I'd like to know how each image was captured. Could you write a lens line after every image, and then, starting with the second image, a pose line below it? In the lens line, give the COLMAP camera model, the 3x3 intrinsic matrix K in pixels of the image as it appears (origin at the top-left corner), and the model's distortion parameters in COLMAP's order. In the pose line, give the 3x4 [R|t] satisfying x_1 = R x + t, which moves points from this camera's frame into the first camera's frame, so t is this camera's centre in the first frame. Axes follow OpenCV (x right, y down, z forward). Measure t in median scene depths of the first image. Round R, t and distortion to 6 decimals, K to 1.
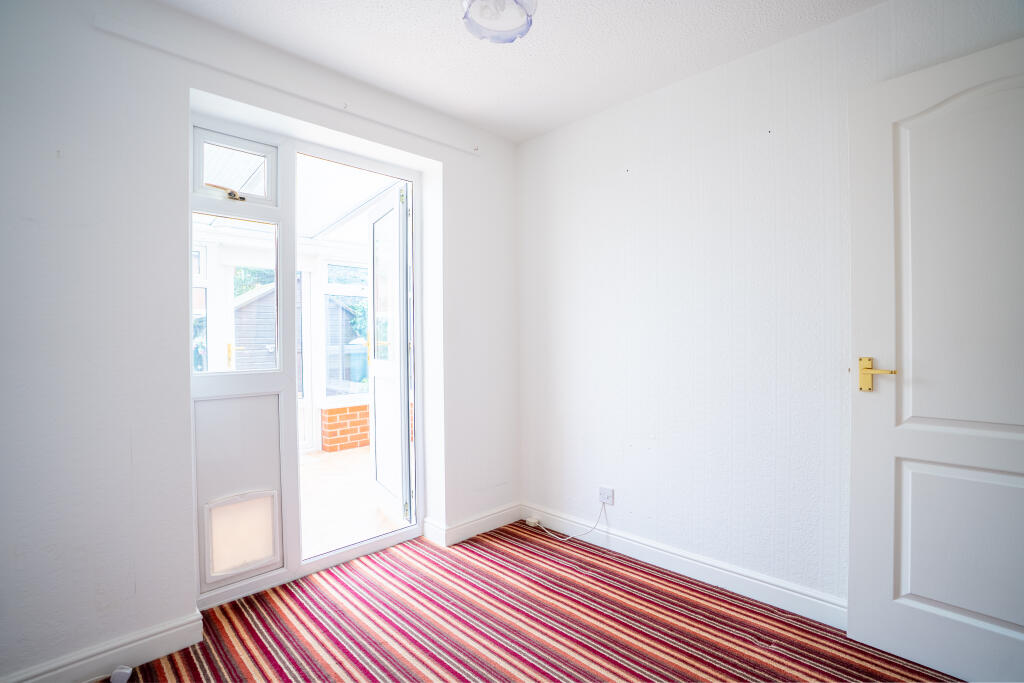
lens RADIAL K [[476.0, 0, 518.7], [0, 476.0, 337.1], [0, 0, 1]] dist [-0.064700, 0.022385]
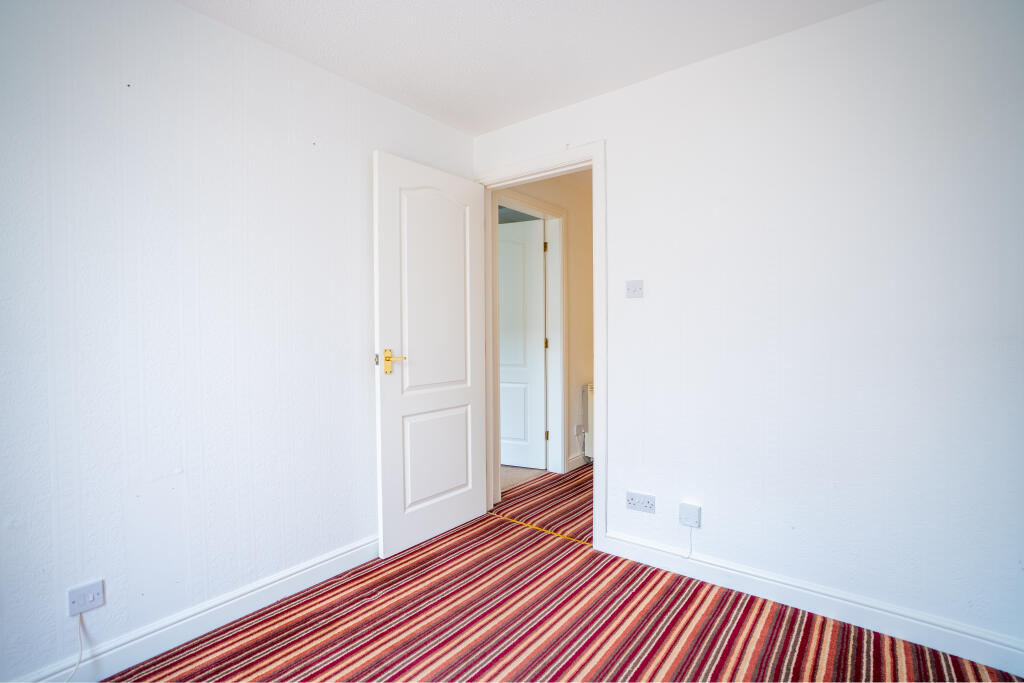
lens RADIAL K [[476.0, 0, 510.5], [0, 476.0, 337.0], [0, 0, 1]] dist [-0.064700, 0.022385]
pose [[-0.120703, -0.003568, 0.992682, -0.551568], [0.004371, 0.999982, 0.004125, 0.002818], [-0.992679, 0.004837, -0.120686, 0.641799]]
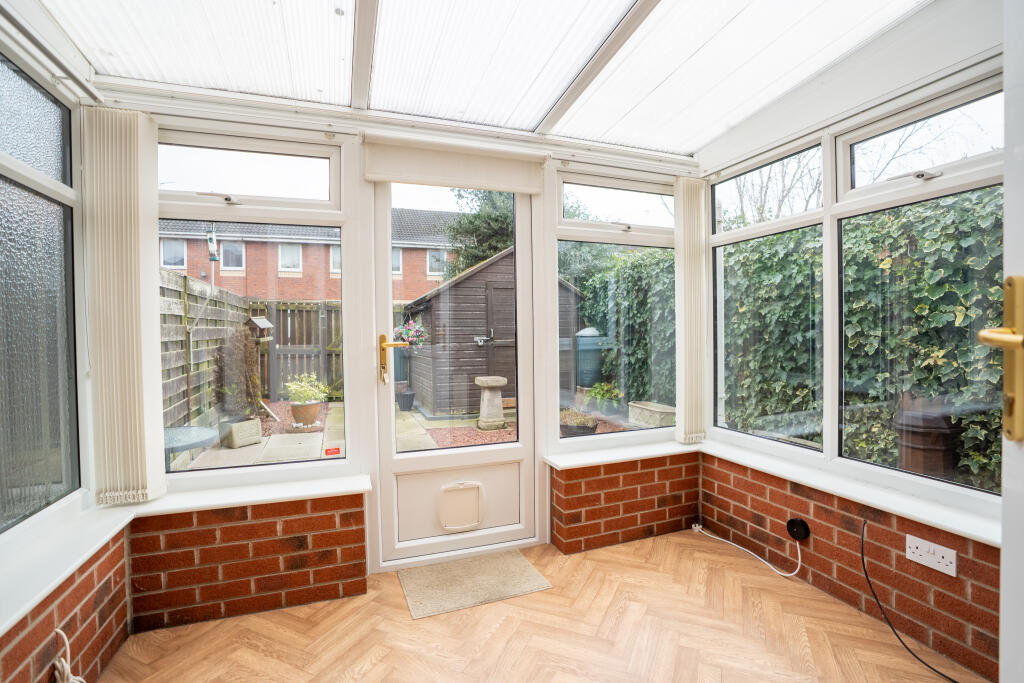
lens RADIAL K [[476.0, 0, 517.8], [0, 476.0, 337.1], [0, 0, 1]] dist [-0.064700, 0.022385]
pose [[0.906546, 0.007174, -0.422047, -0.542423], [0.000616, 0.999832, 0.018318, 0.013306], [0.422107, -0.016866, 0.906389, 1.196727]]
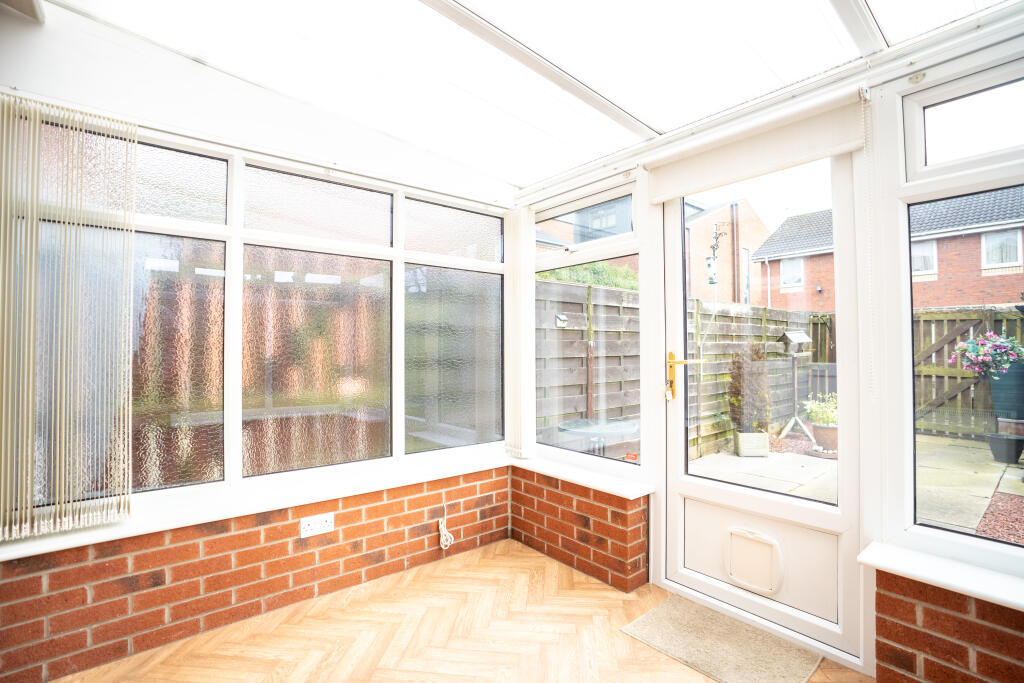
lens RADIAL K [[476.0, 0, 507.4], [0, 476.0, 340.8], [0, 0, 1]] dist [-0.064700, 0.022385]
pose [[-0.108024, -0.006541, -0.994127, -0.169280], [0.003679, 0.999969, -0.006979, 0.008416], [0.994141, -0.004411, -0.107997, 1.778740]]
